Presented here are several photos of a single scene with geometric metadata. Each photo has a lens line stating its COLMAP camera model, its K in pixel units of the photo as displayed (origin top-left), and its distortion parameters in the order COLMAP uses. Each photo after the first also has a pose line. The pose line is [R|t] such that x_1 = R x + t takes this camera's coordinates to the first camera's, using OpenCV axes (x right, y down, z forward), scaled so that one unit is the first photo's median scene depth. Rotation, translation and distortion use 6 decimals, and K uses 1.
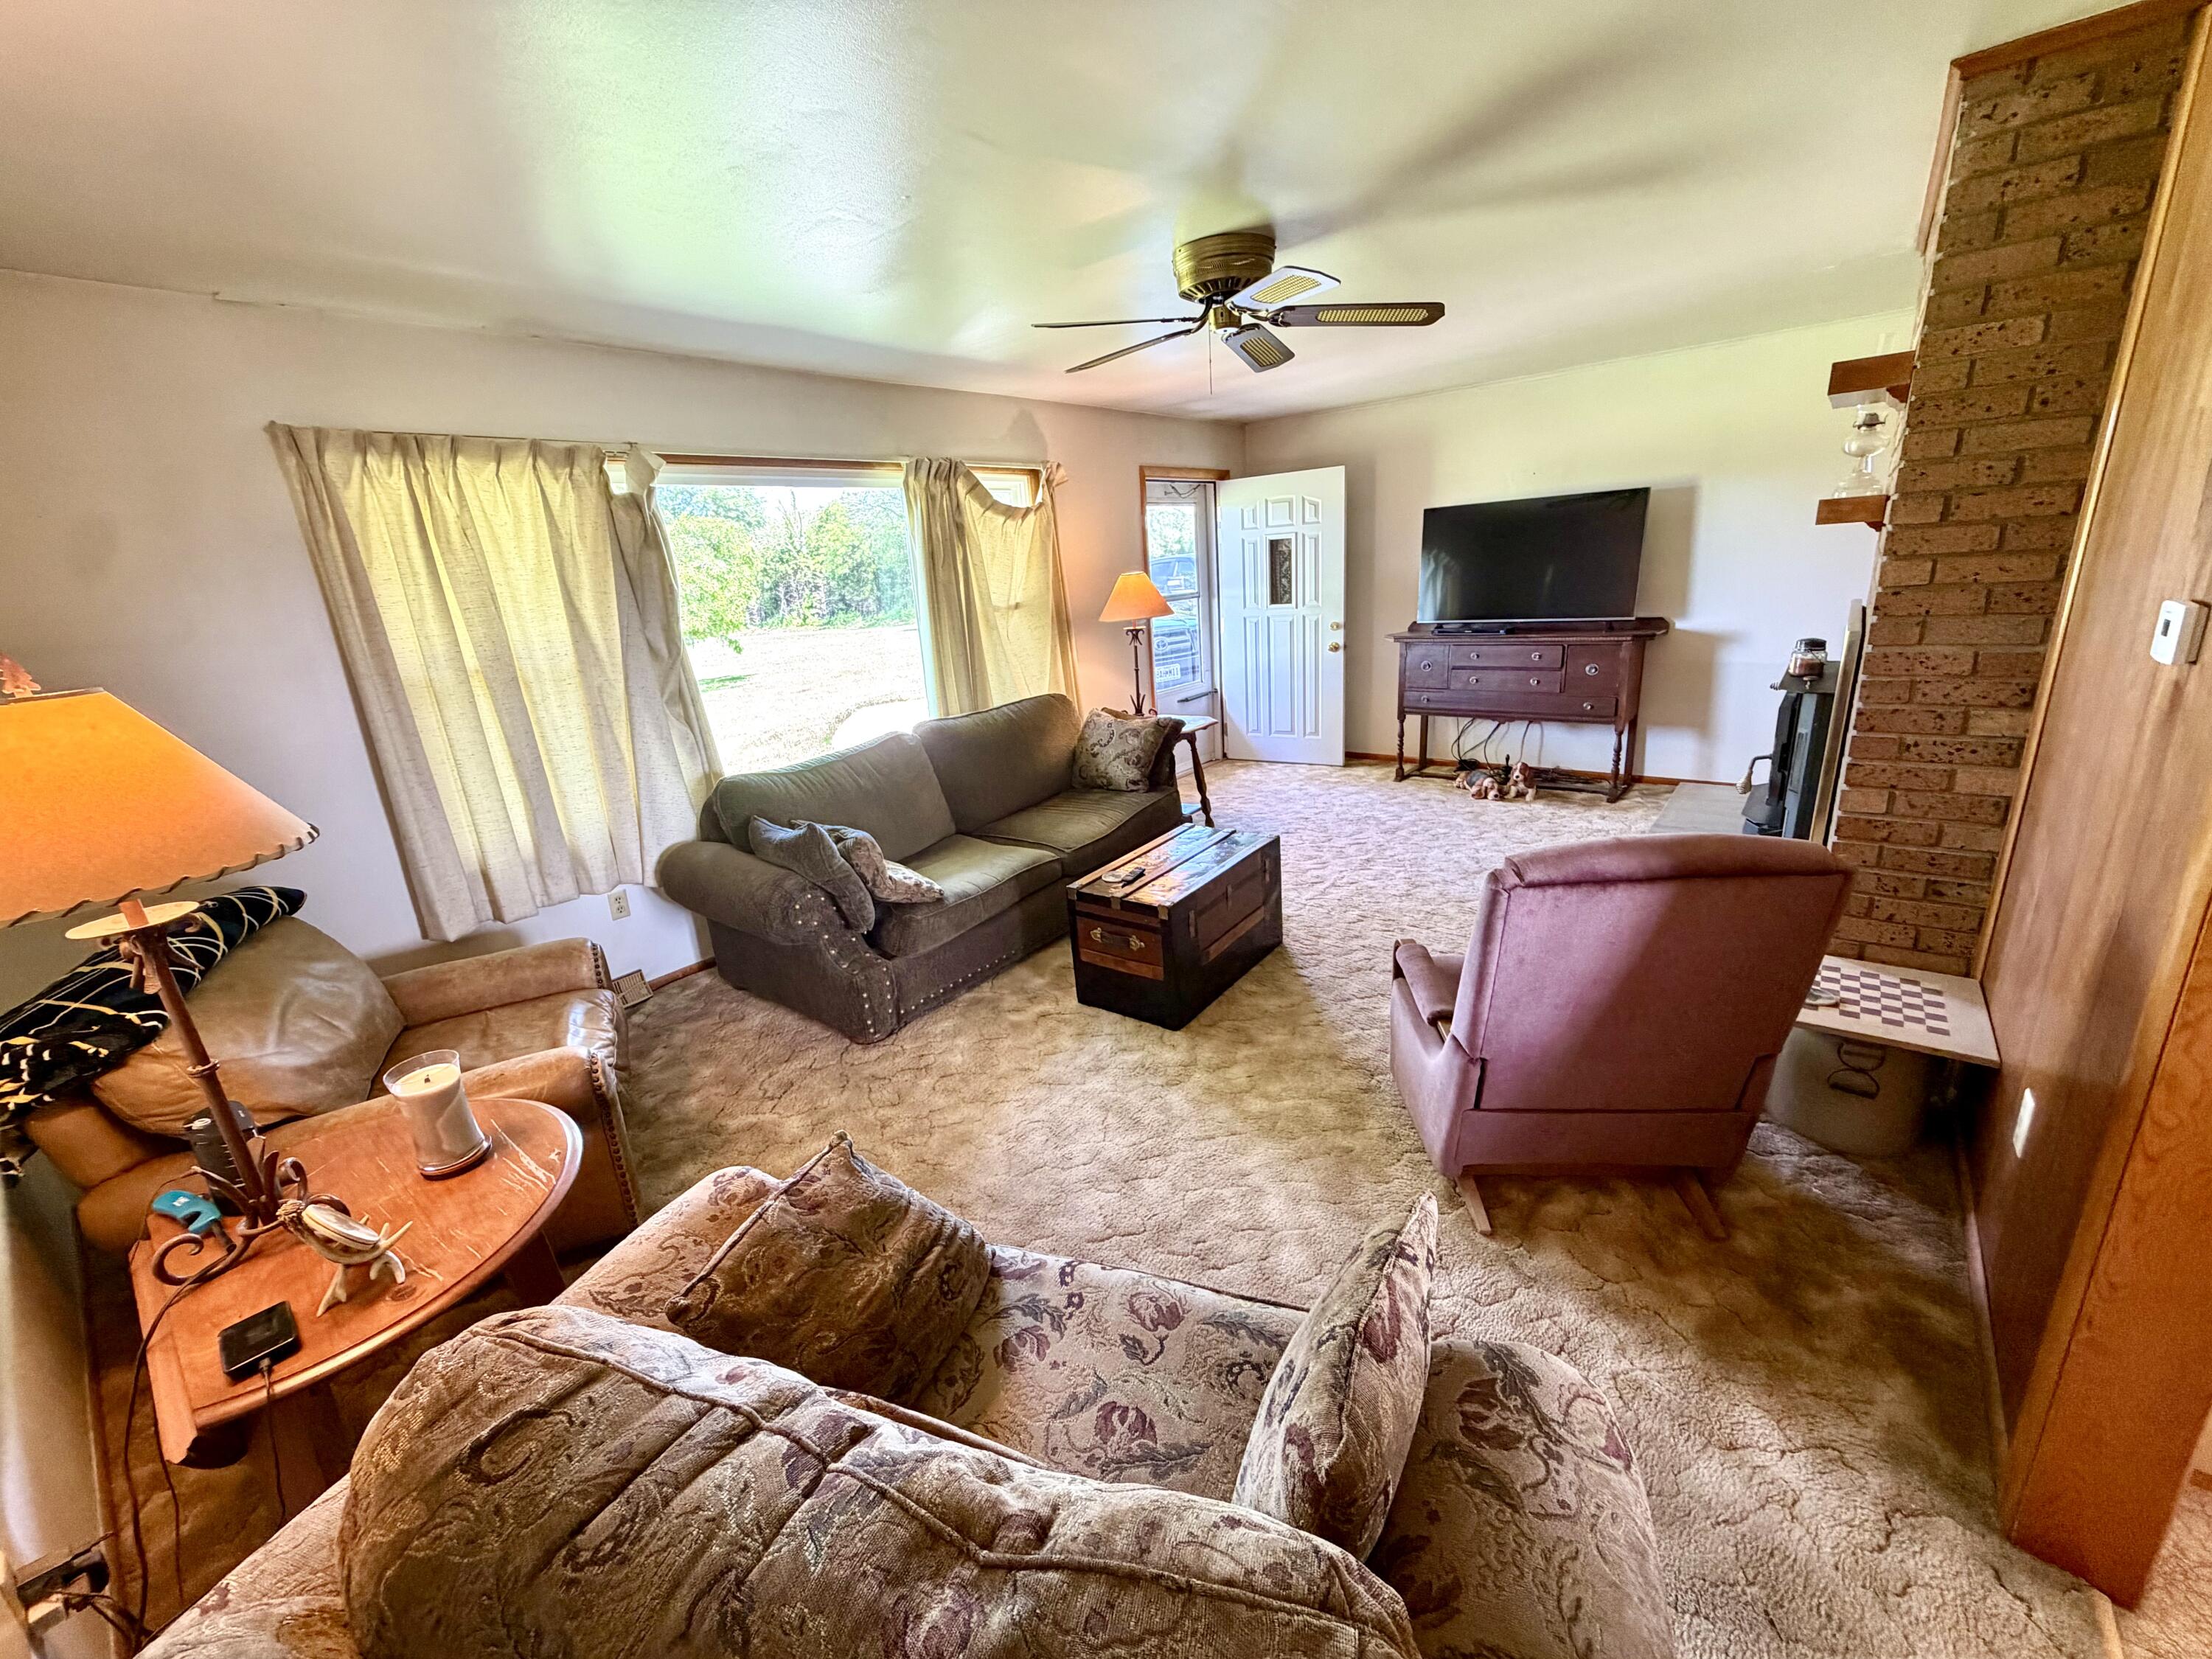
lens RADIAL K [[887.4, 0, 1105.2], [0, 887.4, 837.6], [0, 0, 1]] dist [-0.000292, -0.000150]
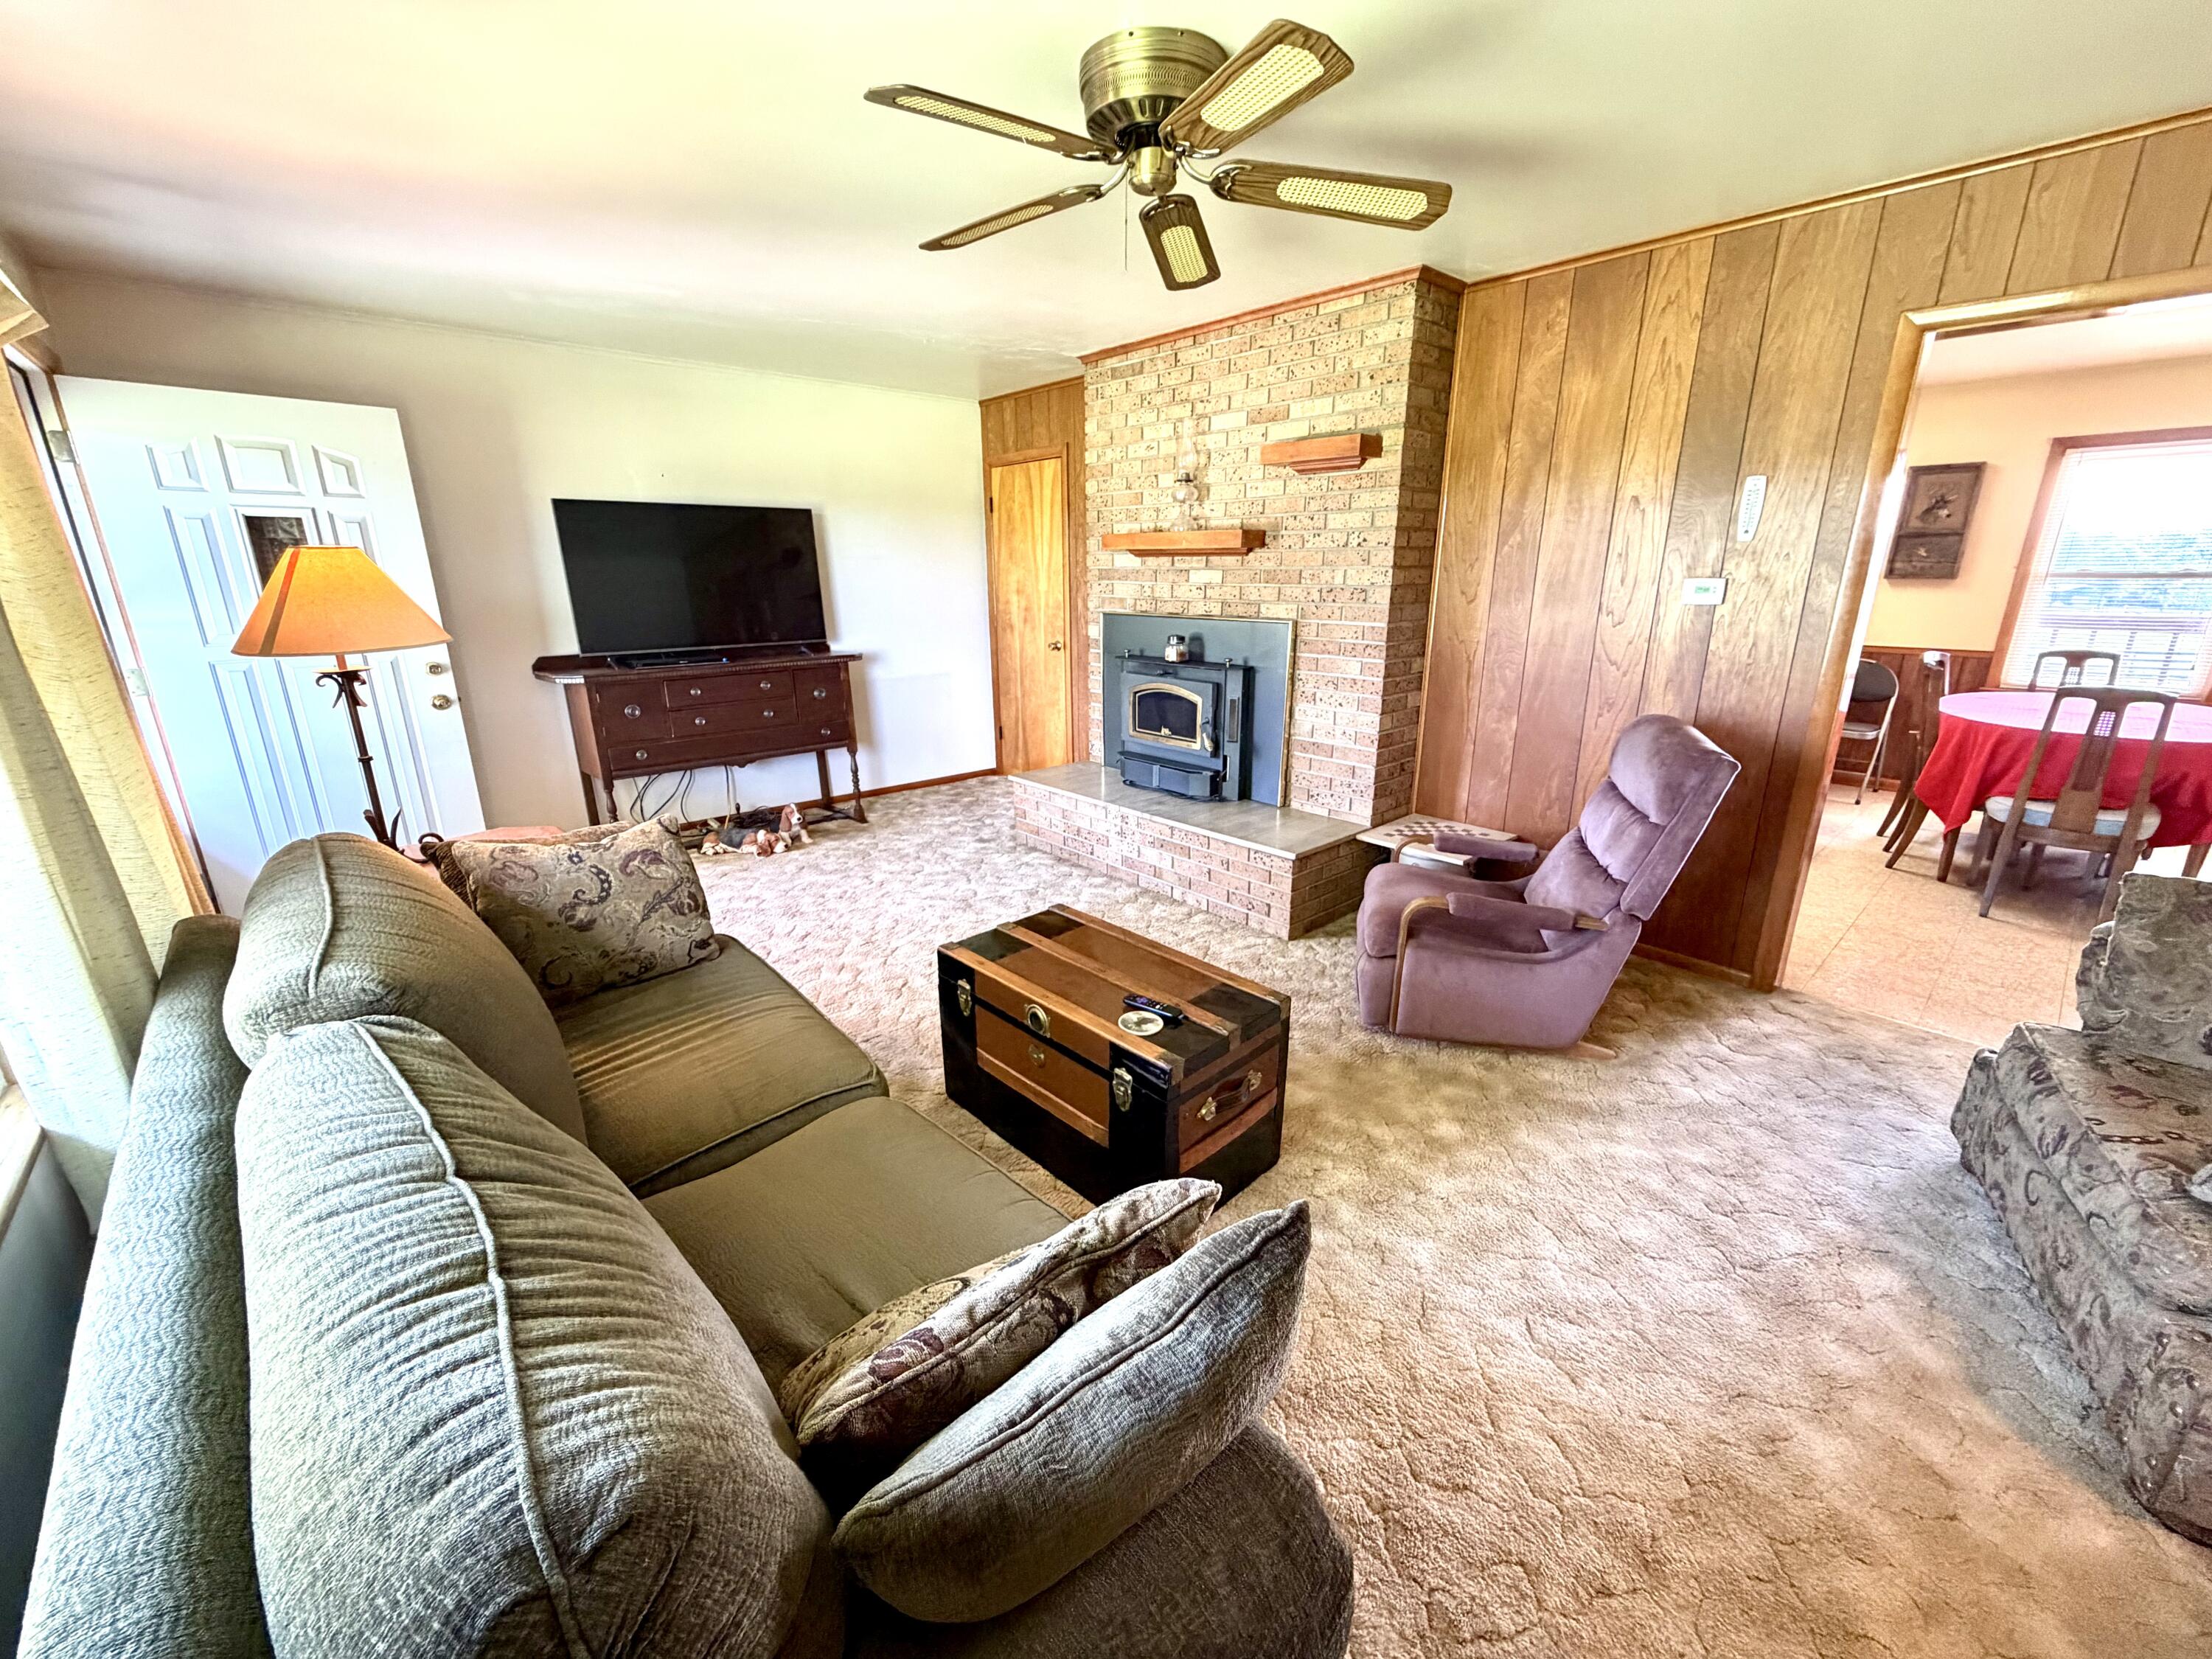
lens RADIAL K [[887.4, 0, 1103.9], [0, 887.4, 828.9], [0, 0, 1]] dist [-0.000292, -0.000150]
pose [[0.149416, -0.213880, 0.965365, -0.368844], [0.284857, 0.944243, 0.165110, -0.127098], [-0.946853, 0.250321, 0.202010, 0.576023]]
